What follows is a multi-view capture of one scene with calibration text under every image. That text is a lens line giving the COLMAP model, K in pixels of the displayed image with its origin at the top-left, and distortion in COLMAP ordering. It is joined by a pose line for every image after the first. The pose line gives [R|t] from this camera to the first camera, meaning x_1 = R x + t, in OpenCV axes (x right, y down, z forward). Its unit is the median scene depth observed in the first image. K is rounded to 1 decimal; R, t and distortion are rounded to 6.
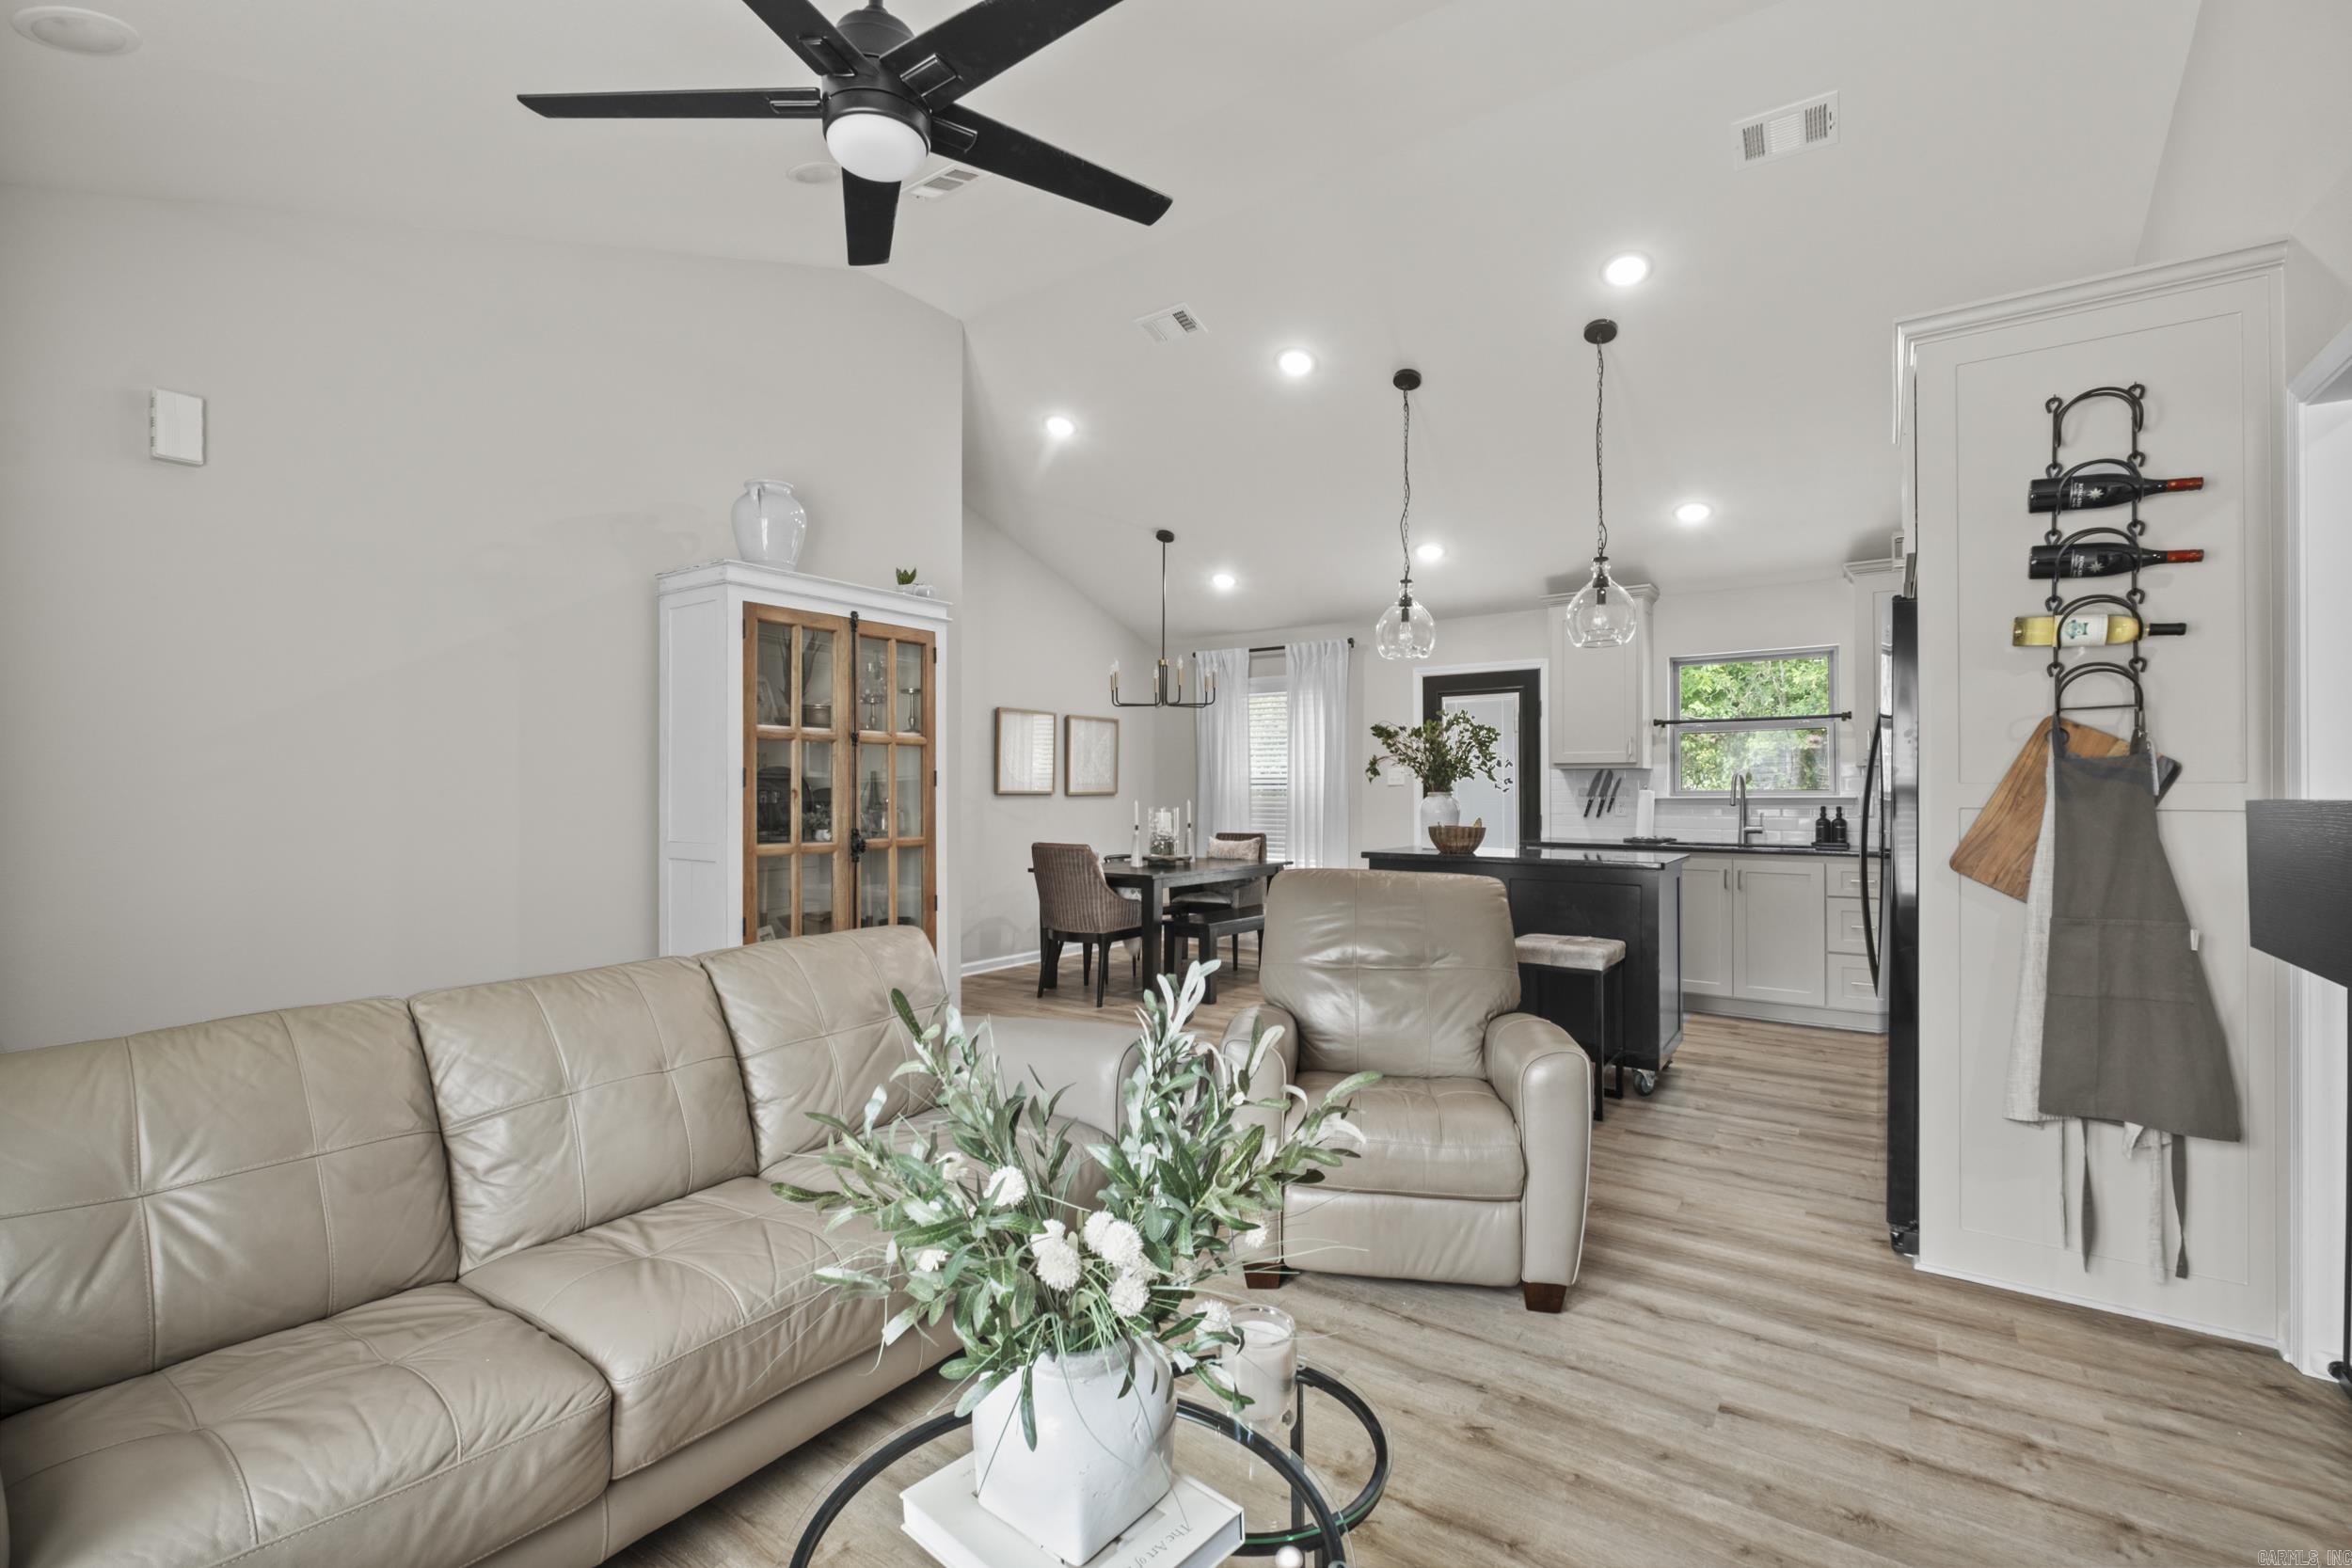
lens RADIAL K [[1015.9, 0, 1192.6], [0, 1015.9, 781.6], [0, 0, 1]] dist [-0.009717, 0.001247]
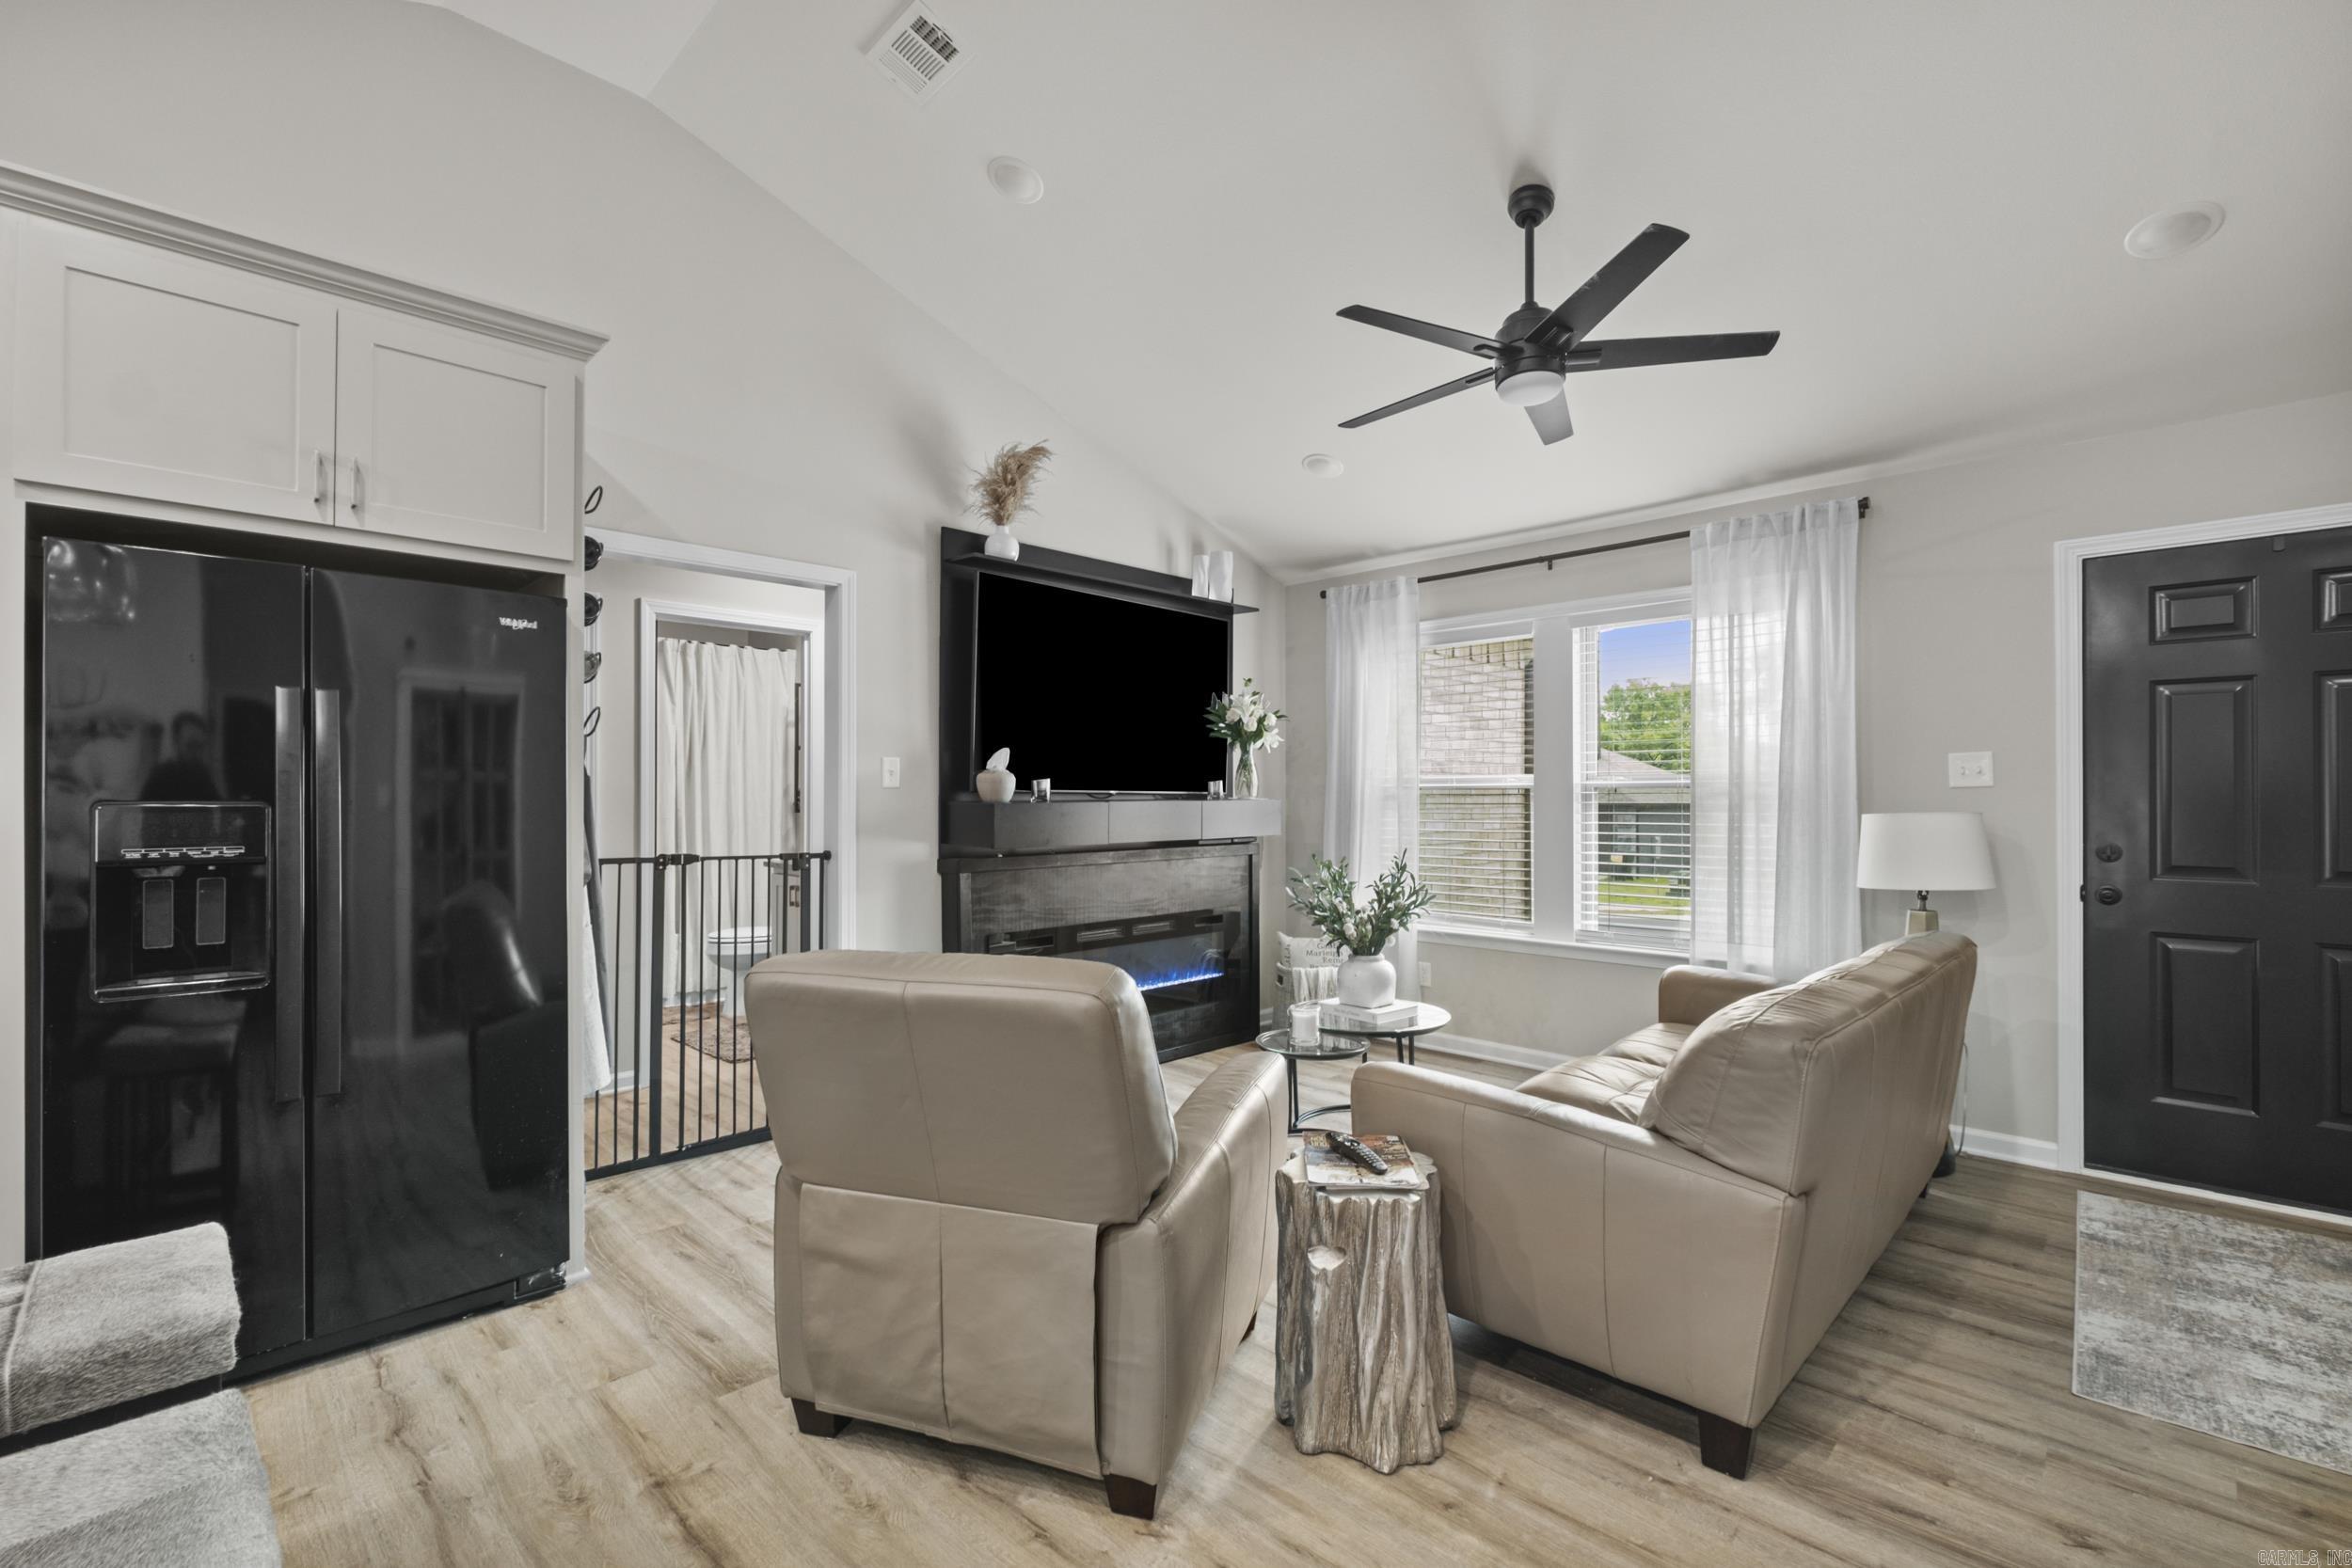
lens RADIAL K [[1015.9, 0, 1169.0], [0, 1015.9, 789.7], [0, 0, 1]] dist [-0.009717, 0.001247]
pose [[-0.982172, 0.002847, 0.187961, -0.019971], [0.000436, 0.999917, -0.012865, 0.003675], [-0.187982, -0.012554, -0.982092, 0.824309]]
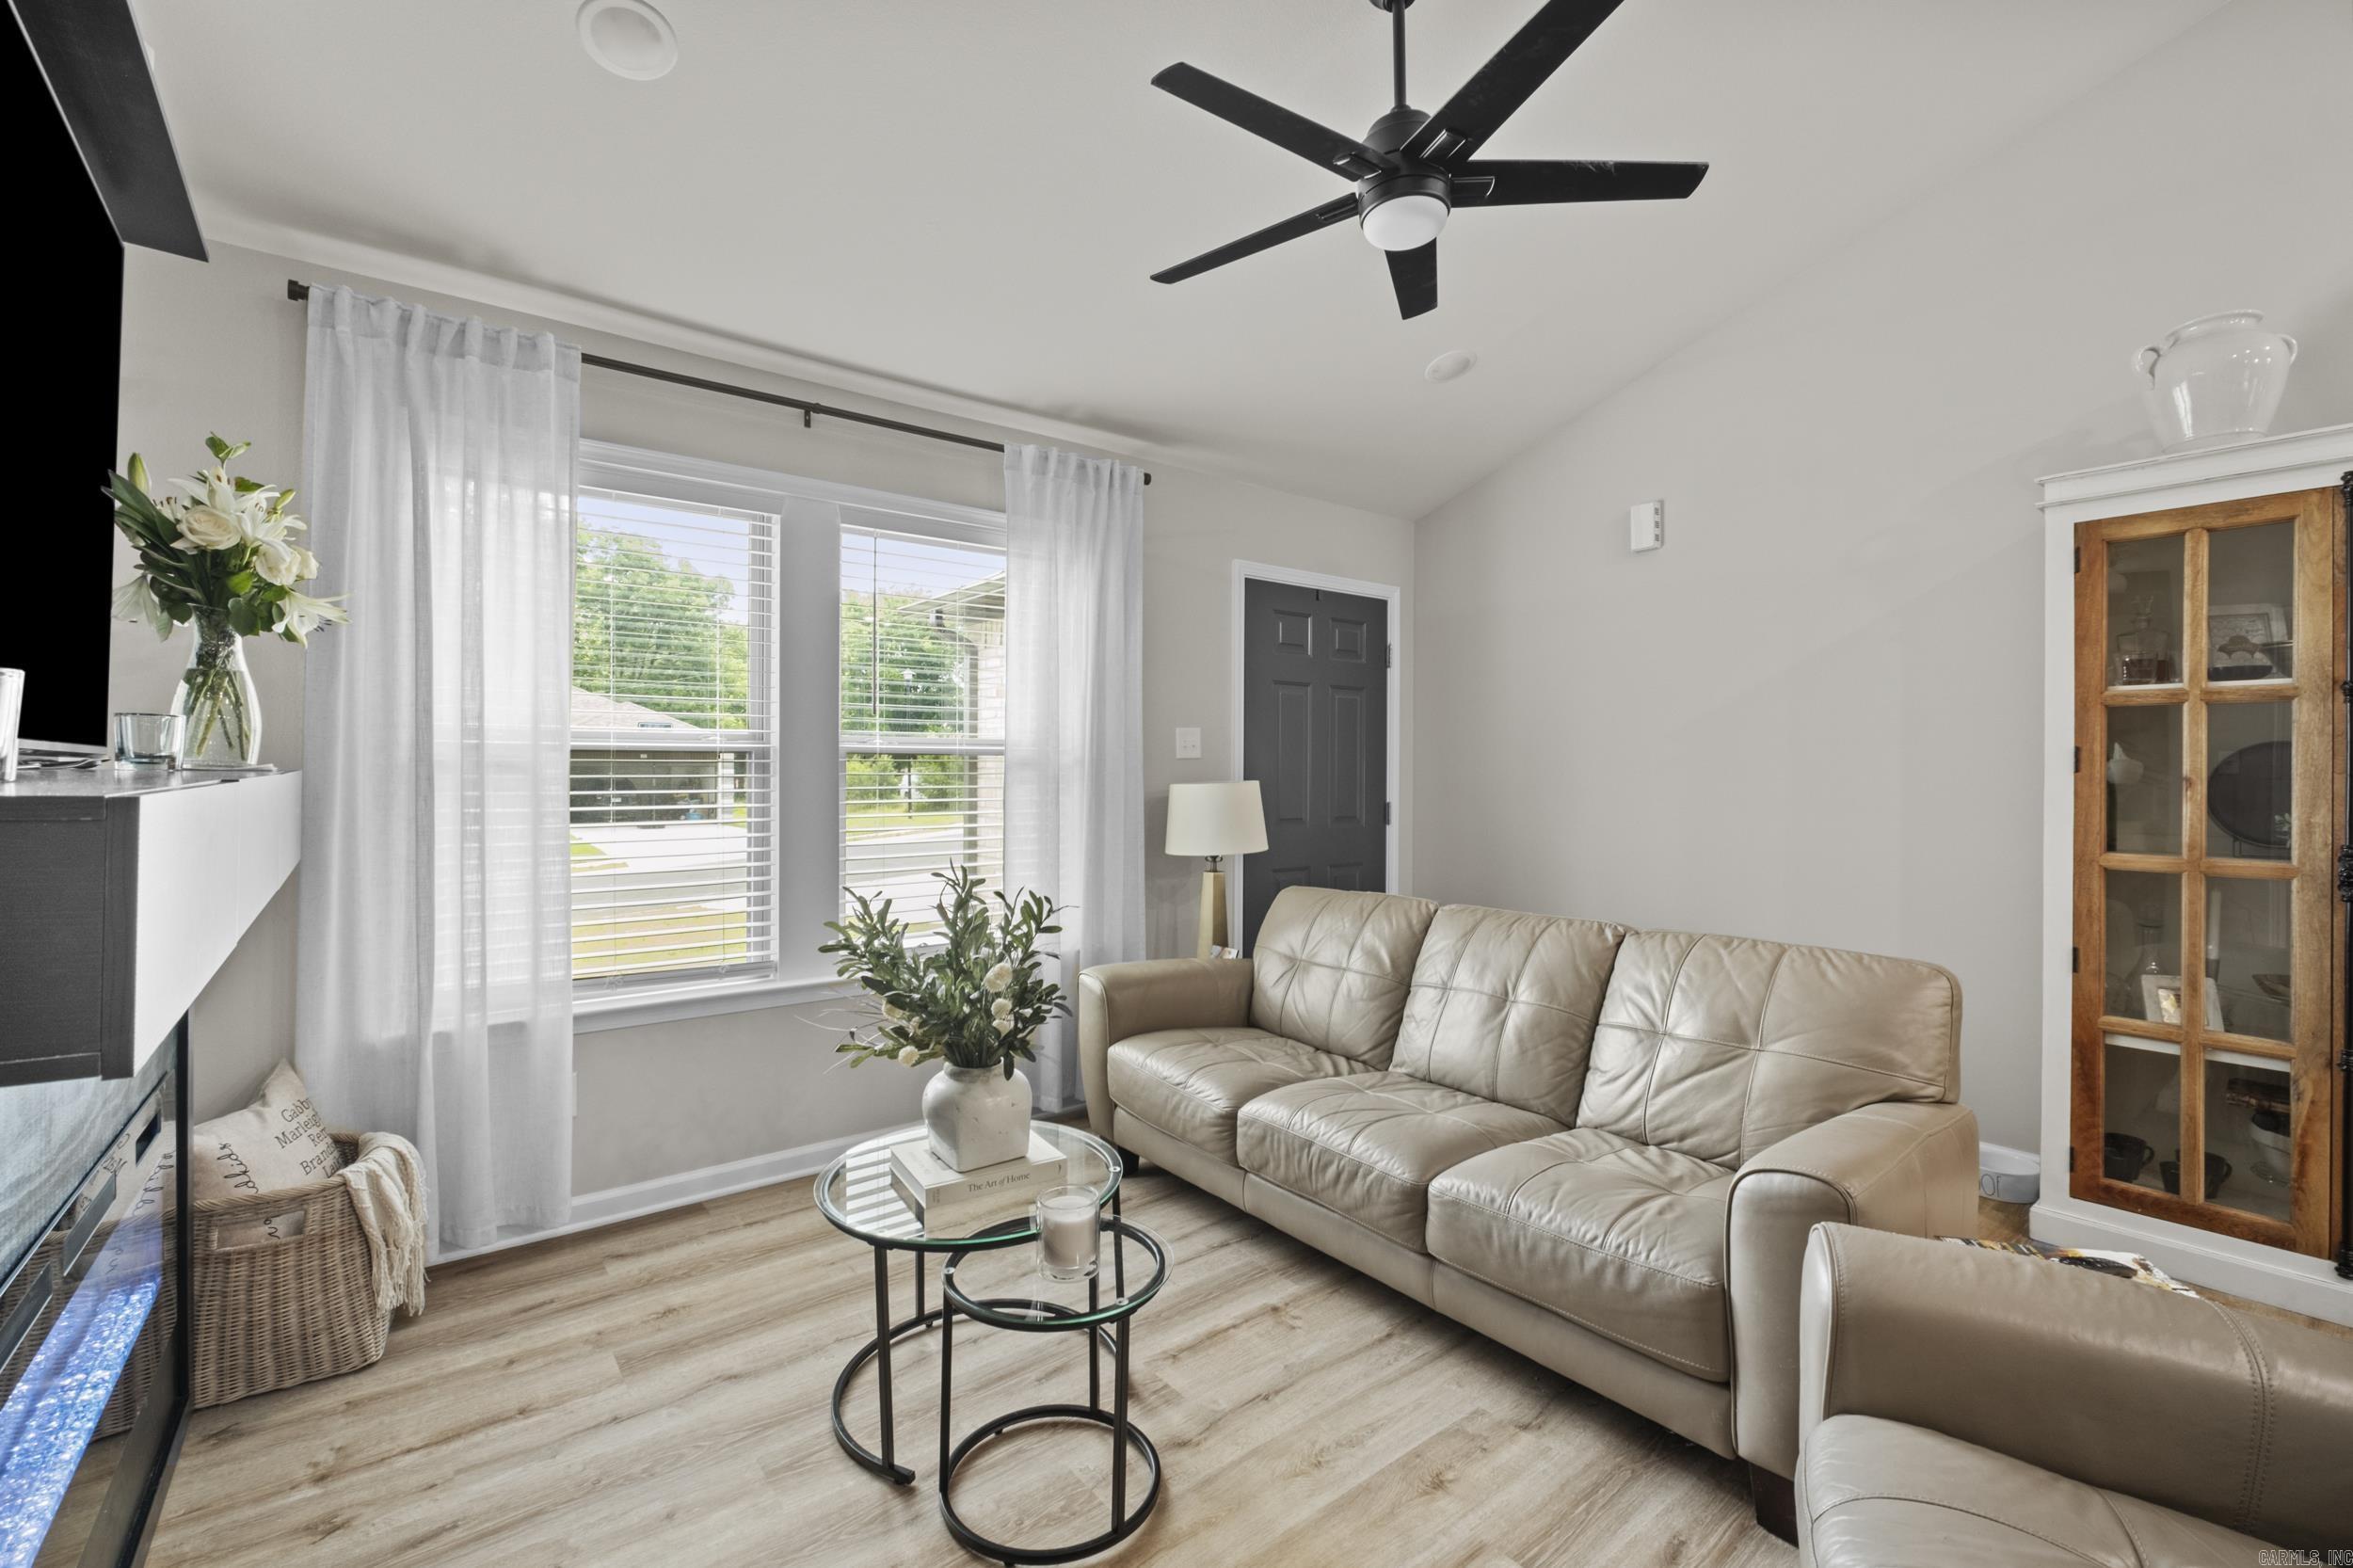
lens RADIAL K [[1016.4, 0, 1163.4], [0, 1016.4, 765.1], [0, 0, 1]] dist [-0.009717, 0.001247]
pose [[-0.323695, -0.003792, -0.946154, 0.274335], [0.000178, 0.999992, -0.004069, 0.001438], [0.946161, -0.001486, -0.323692, 0.350496]]
